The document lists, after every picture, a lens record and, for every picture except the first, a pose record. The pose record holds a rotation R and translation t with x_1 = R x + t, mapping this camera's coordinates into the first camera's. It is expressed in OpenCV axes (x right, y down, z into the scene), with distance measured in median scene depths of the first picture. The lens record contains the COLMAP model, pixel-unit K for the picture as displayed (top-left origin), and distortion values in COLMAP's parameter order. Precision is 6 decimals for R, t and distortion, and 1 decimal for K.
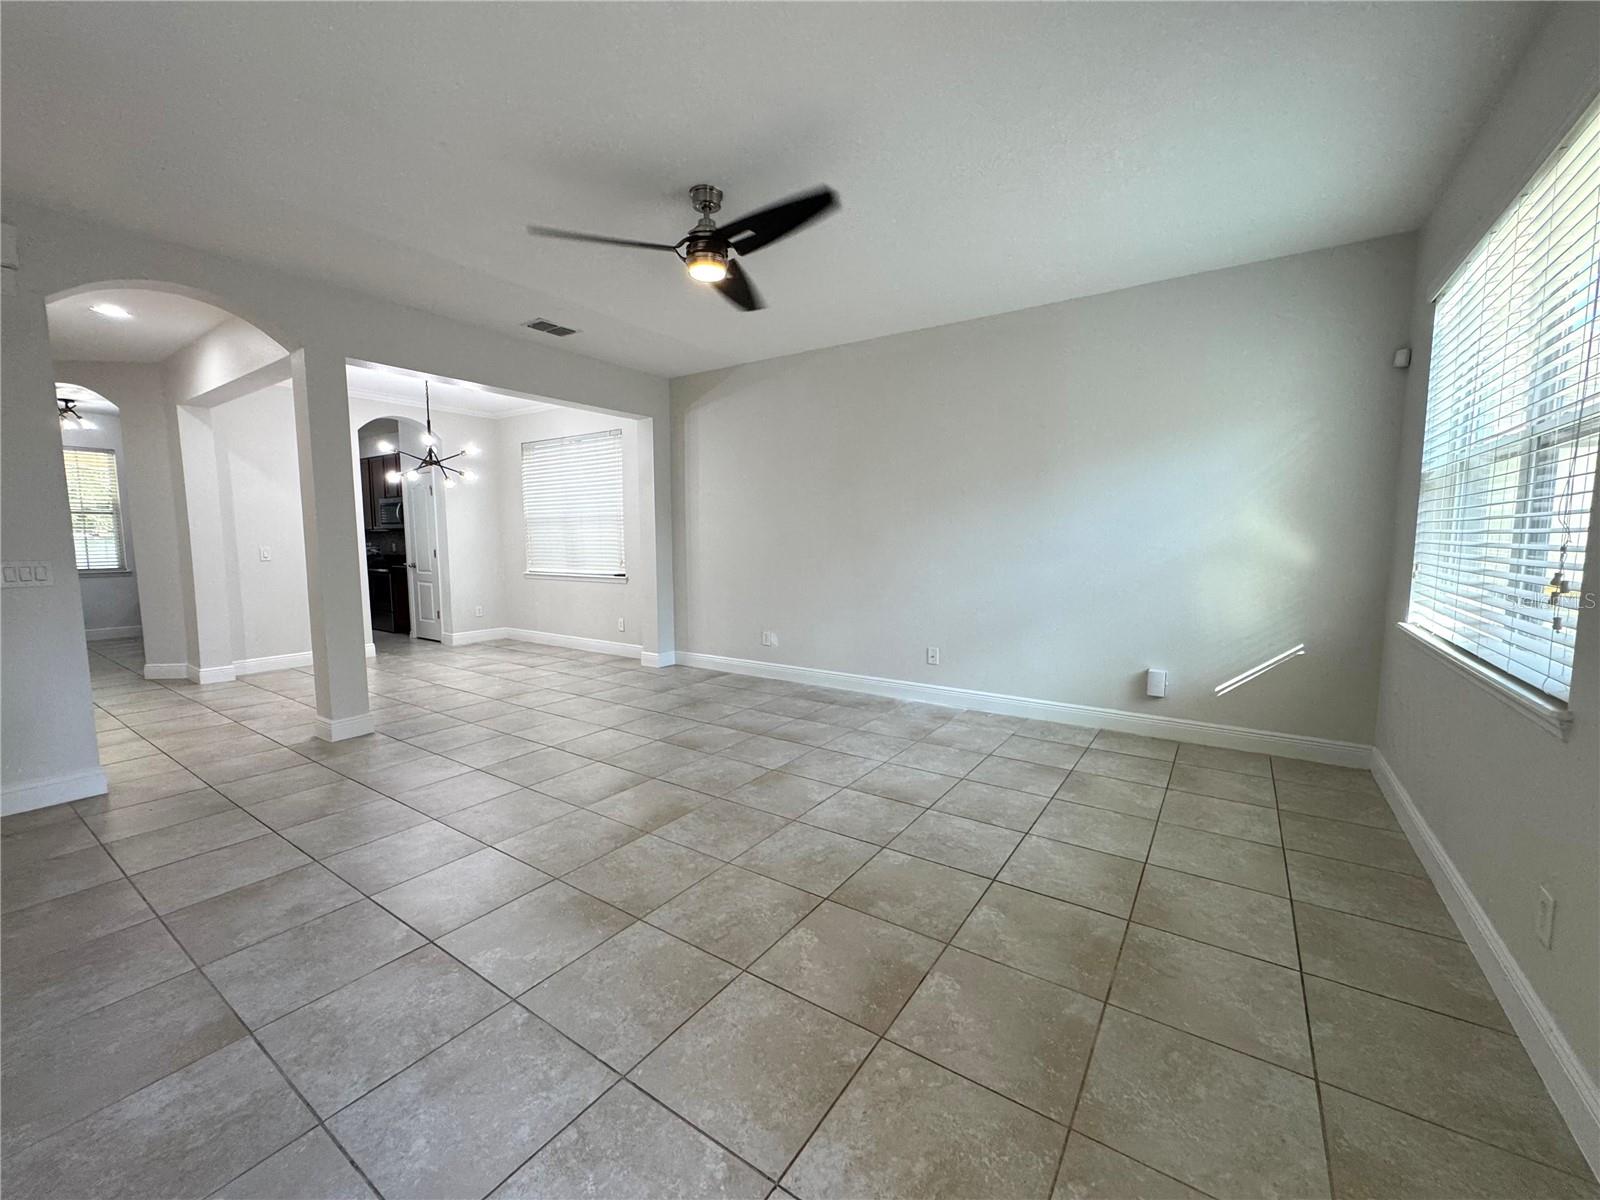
lens RADIAL K [[637.8, 0, 800.0], [0, 637.8, 600.0], [0, 0, 1]] dist [-0.006422, 0.003711]
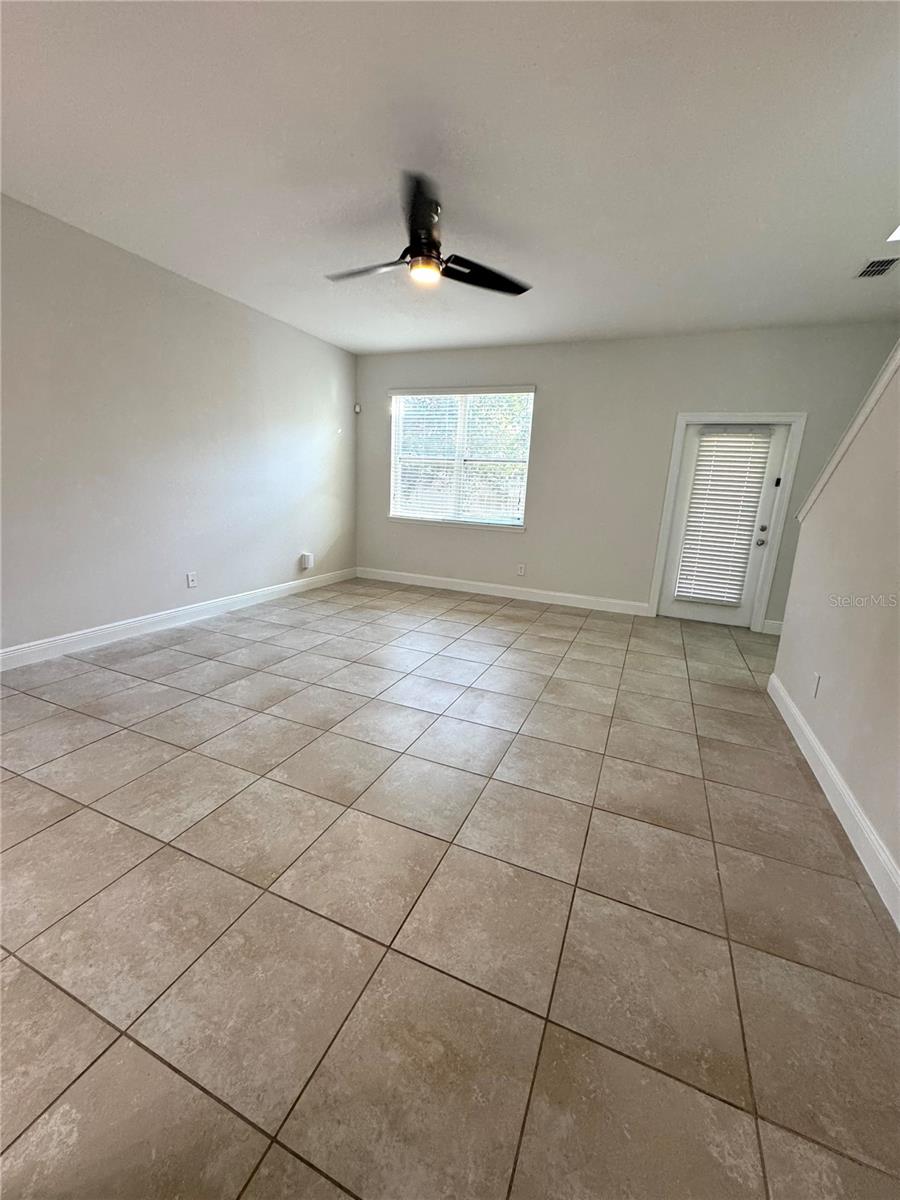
lens RADIAL K [[478.3, 0, 452.6], [0, 478.3, 601.5], [0, 0, 1]] dist [-0.006422, 0.003711]
pose [[-0.193837, -0.237705, 0.951800, -0.966292], [0.050696, 0.966478, 0.251695, -0.092321], [-0.979723, 0.097040, -0.175289, 0.928491]]
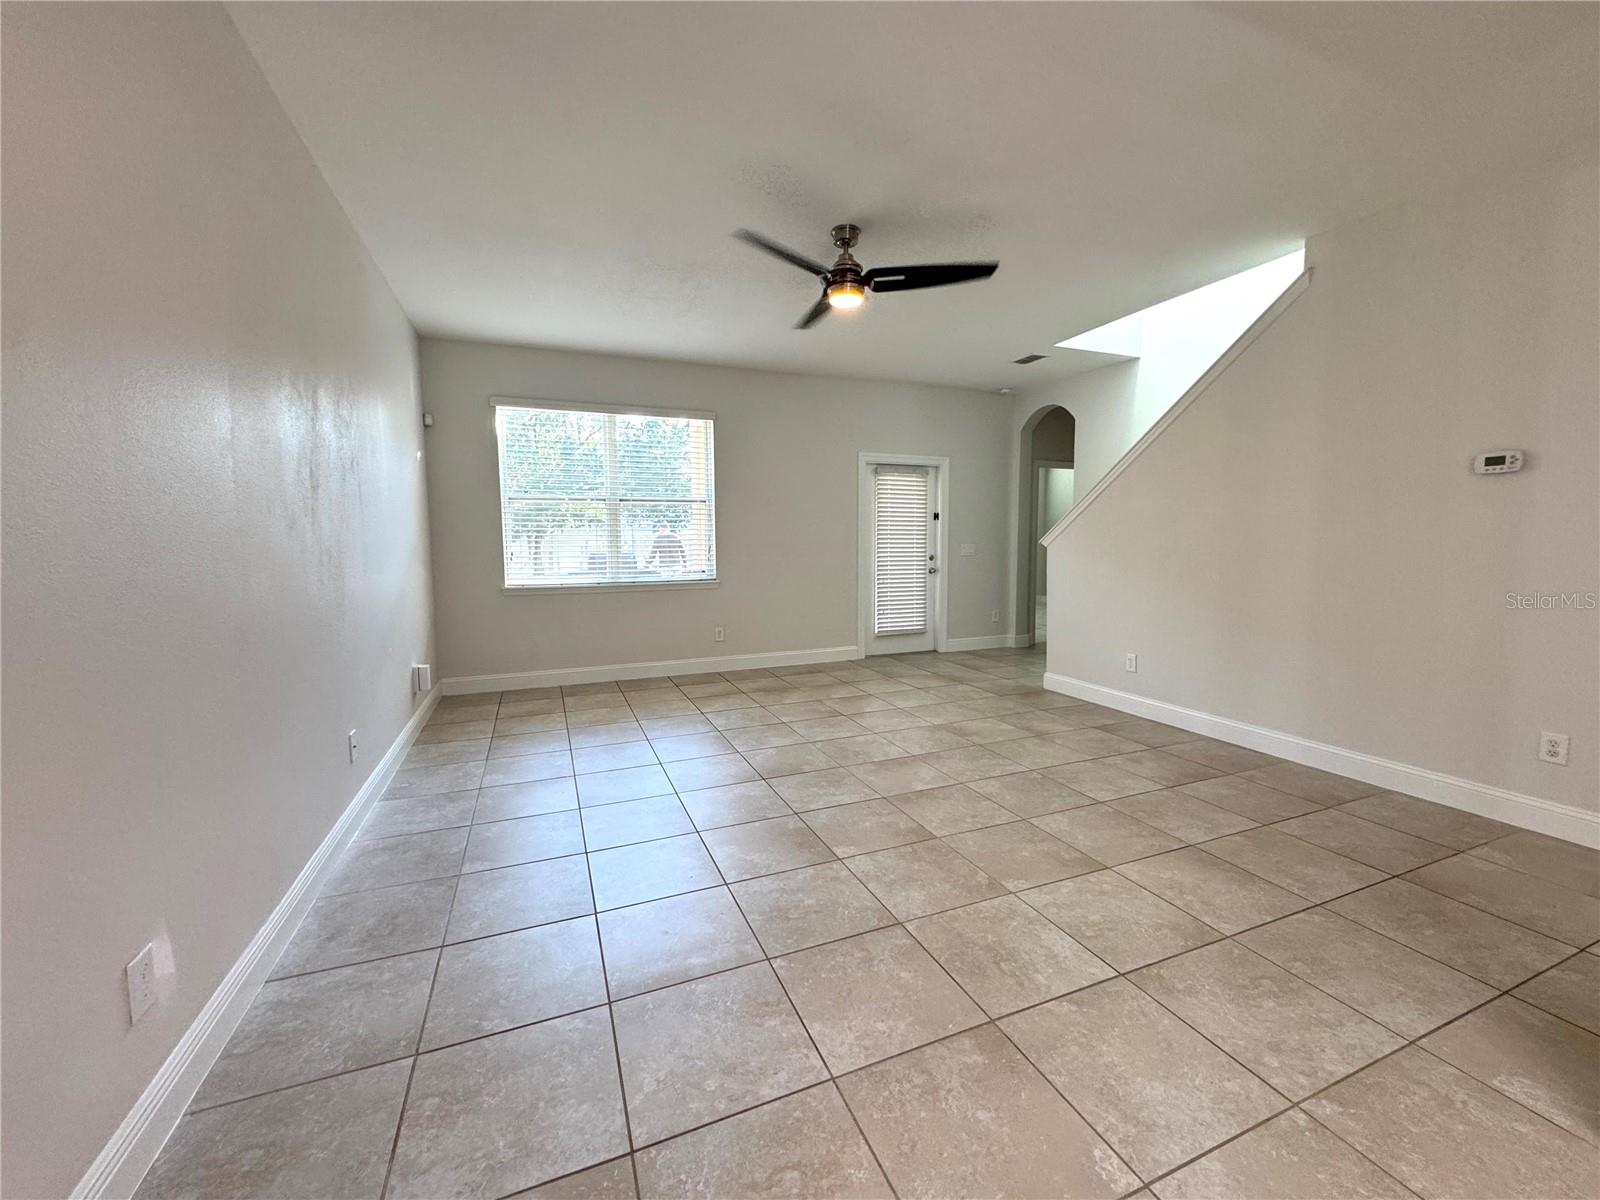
lens RADIAL K [[637.8, 0, 800.0], [0, 637.8, 600.0], [0, 0, 1]] dist [-0.006422, 0.003711]
pose [[-0.832738, -0.045276, 0.551813, -0.576113], [0.064473, 0.981941, 0.177863, -0.153940], [-0.549901, 0.183691, -0.814780, 1.635480]]
